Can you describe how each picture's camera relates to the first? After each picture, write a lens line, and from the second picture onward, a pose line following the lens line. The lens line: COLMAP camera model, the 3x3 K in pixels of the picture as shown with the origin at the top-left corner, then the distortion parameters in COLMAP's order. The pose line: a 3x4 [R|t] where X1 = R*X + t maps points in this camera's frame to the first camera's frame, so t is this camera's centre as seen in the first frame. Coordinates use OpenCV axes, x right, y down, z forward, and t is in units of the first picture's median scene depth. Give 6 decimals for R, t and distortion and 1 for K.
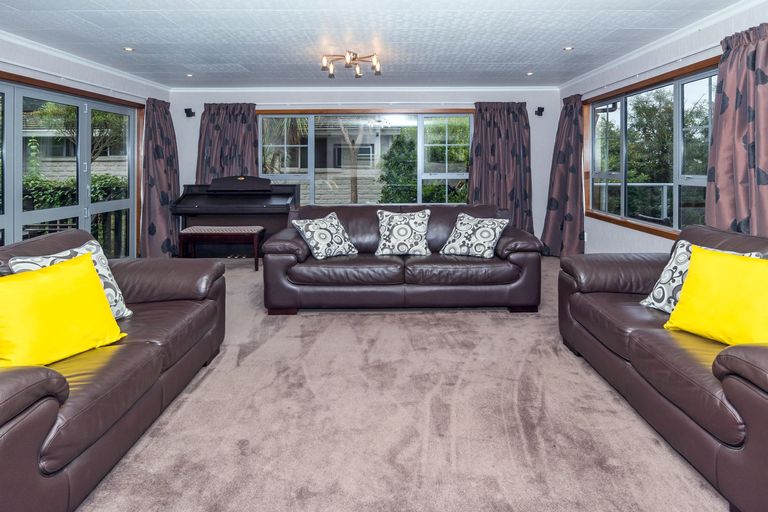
lens RADIAL K [[399.0, 0, 385.7], [0, 399.0, 201.5], [0, 0, 1]] dist [-0.000270, 0.000088]
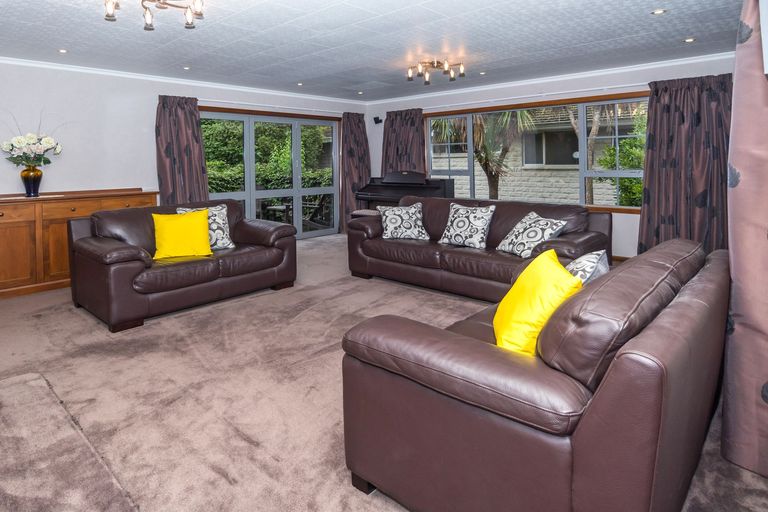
lens RADIAL K [[403.9, 0, 383.8], [0, 403.9, 220.3], [0, 0, 1]] dist [-0.001975, -0.000428]
pose [[0.768179, 0.087978, -0.634162, 0.560042], [-0.051999, 0.995815, 0.075161, -0.005305], [0.638120, -0.024761, 0.769539, 0.026824]]
